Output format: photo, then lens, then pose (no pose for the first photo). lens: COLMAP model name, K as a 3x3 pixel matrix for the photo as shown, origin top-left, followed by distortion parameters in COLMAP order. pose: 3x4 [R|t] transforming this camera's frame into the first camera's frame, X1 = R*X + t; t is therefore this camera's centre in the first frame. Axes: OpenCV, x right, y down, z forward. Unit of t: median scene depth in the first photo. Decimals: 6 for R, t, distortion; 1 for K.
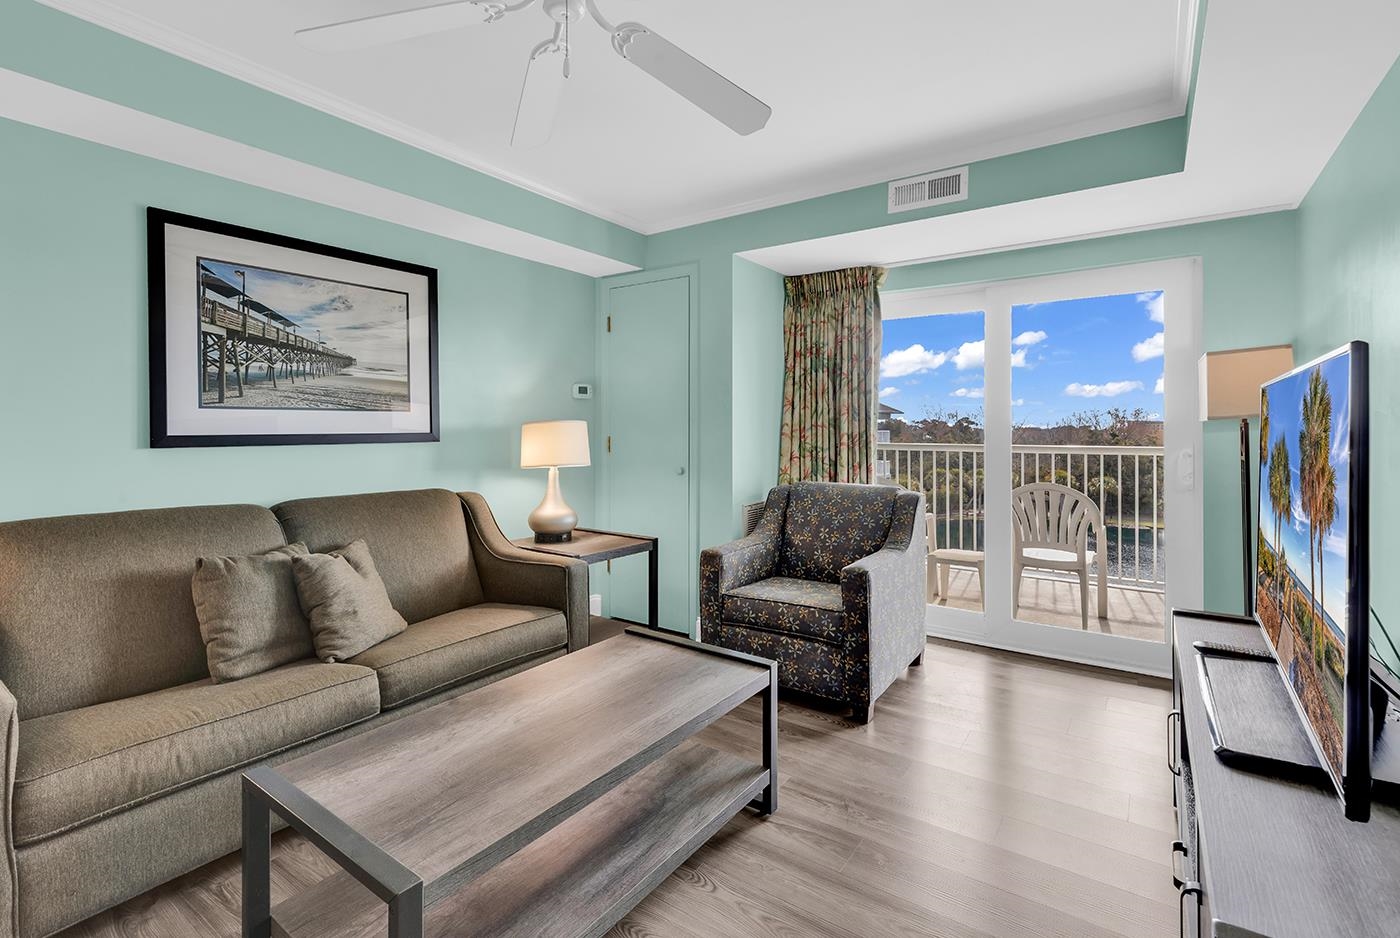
lens RADIAL K [[641.8, 0, 733.5], [0, 641.8, 436.0], [0, 0, 1]] dist [0.003105, 0.001565]
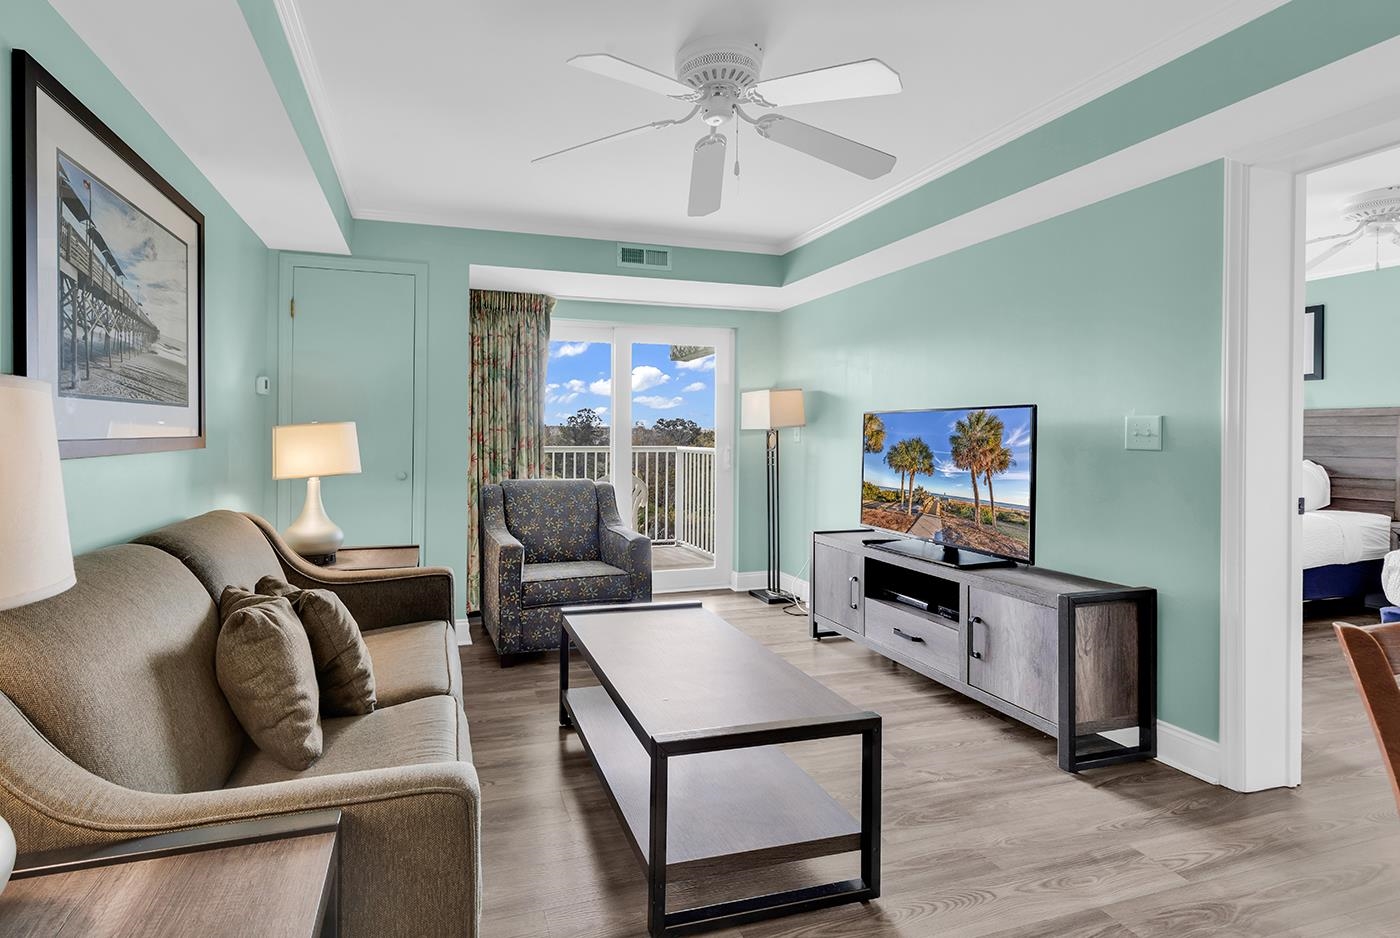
lens RADIAL K [[641.8, 0, 656.5], [0, 641.8, 439.6], [0, 0, 1]] dist [0.003105, 0.001565]
pose [[0.625372, -0.003629, 0.780318, -0.576319], [0.004067, 0.999991, 0.001392, 0.000237], [-0.780316, 0.002303, 0.625381, 0.100660]]
